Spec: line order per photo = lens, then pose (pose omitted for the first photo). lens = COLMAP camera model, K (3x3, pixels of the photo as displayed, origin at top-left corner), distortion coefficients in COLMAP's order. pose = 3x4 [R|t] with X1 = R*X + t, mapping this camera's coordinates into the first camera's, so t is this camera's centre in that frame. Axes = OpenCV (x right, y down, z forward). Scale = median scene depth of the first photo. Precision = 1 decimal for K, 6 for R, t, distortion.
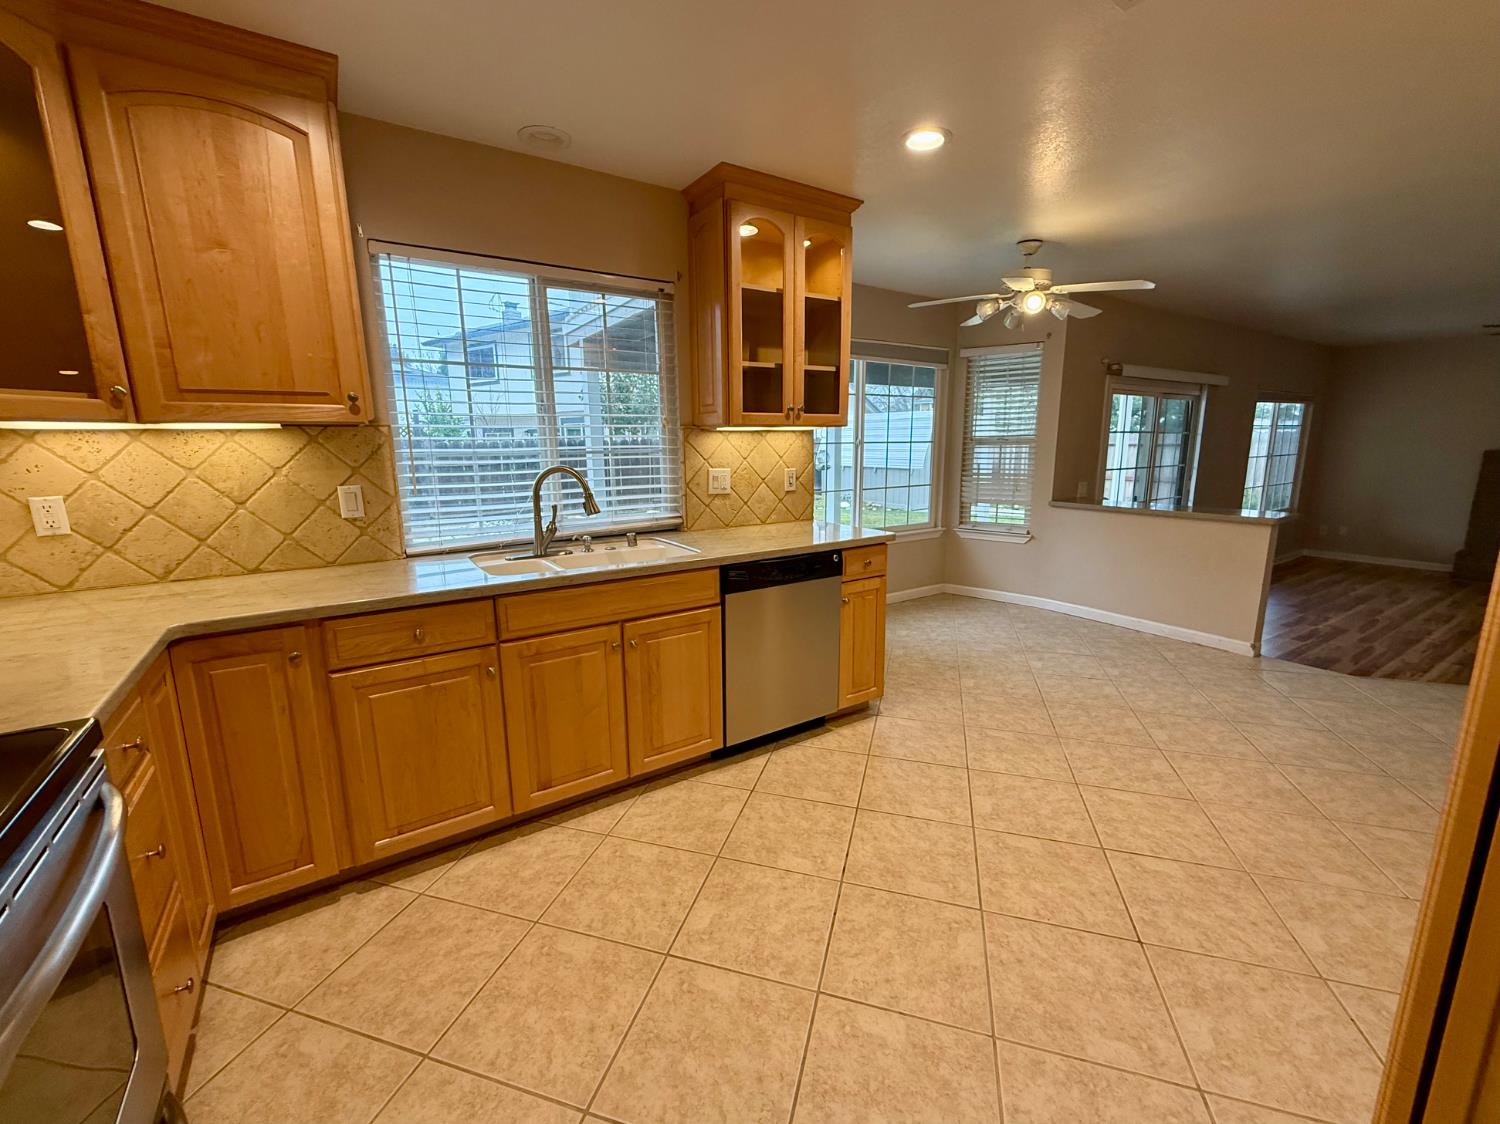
lens RADIAL K [[607.5, 0, 757.0], [0, 607.5, 558.8], [0, 0, 1]] dist [-0.000143, 0.000005]
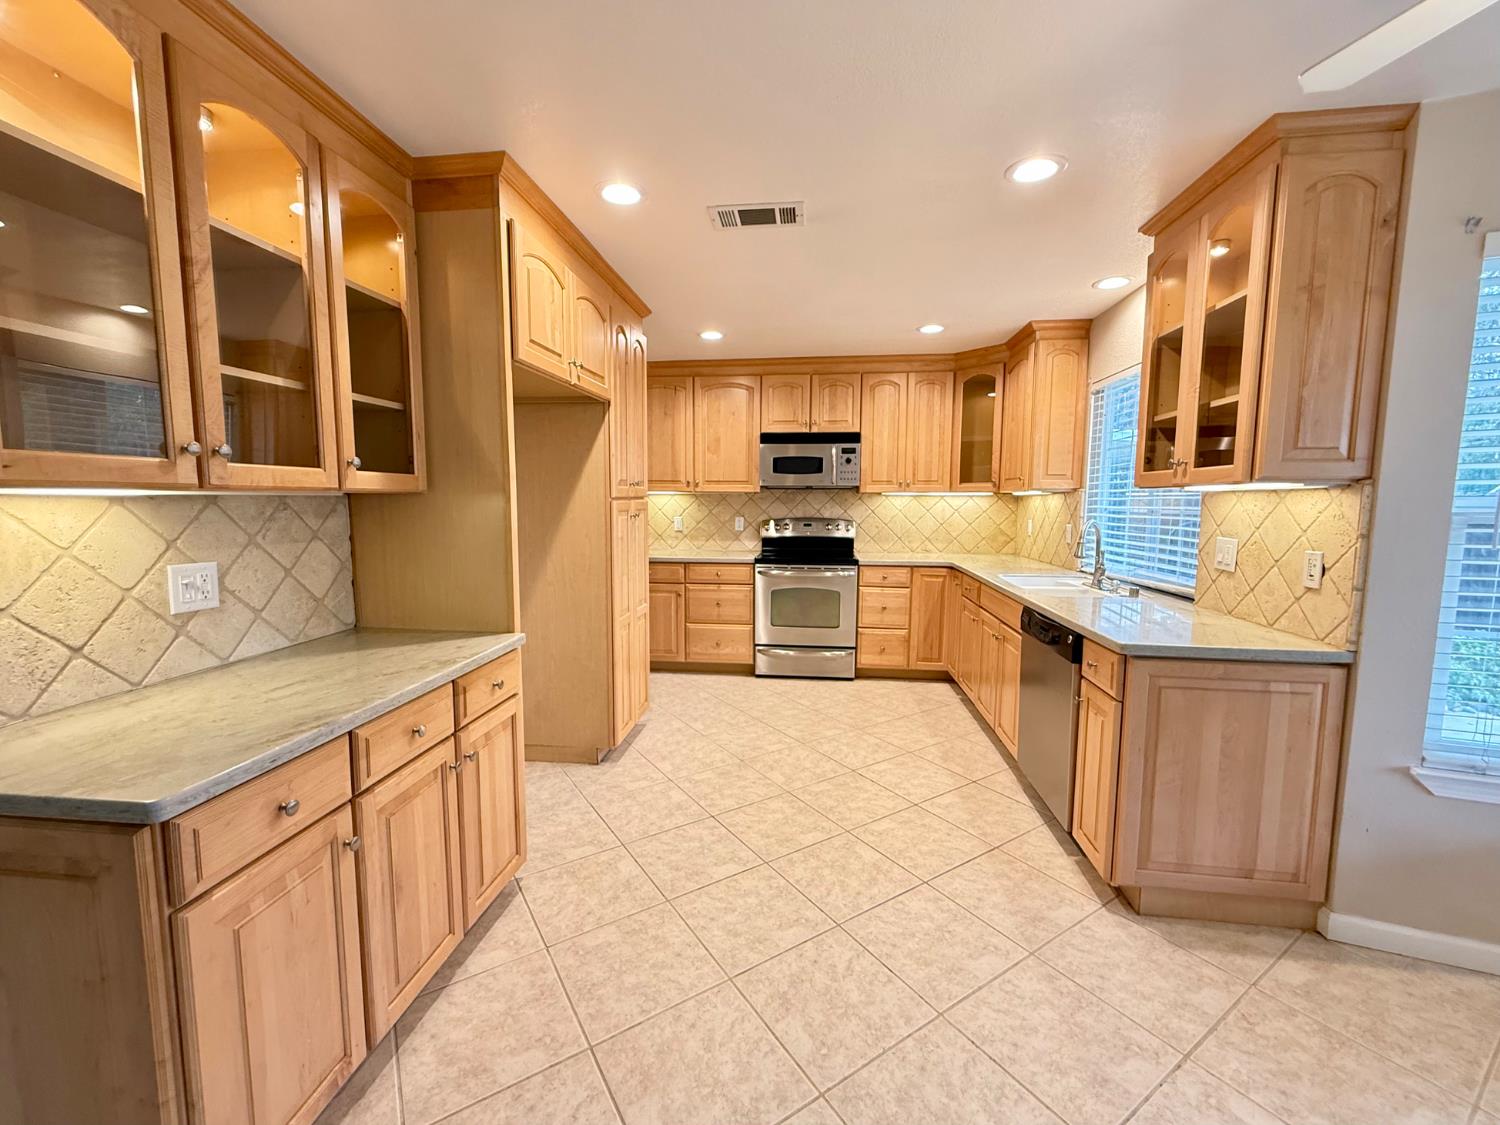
lens RADIAL K [[607.5, 0, 757.0], [0, 607.5, 559.3], [0, 0, 1]] dist [-0.000143, 0.000005]
pose [[-0.634550, 0.084432, -0.768256, 1.233995], [-0.143156, 0.963975, 0.224183, -0.279538], [0.759508, 0.252236, -0.599604, 1.341849]]
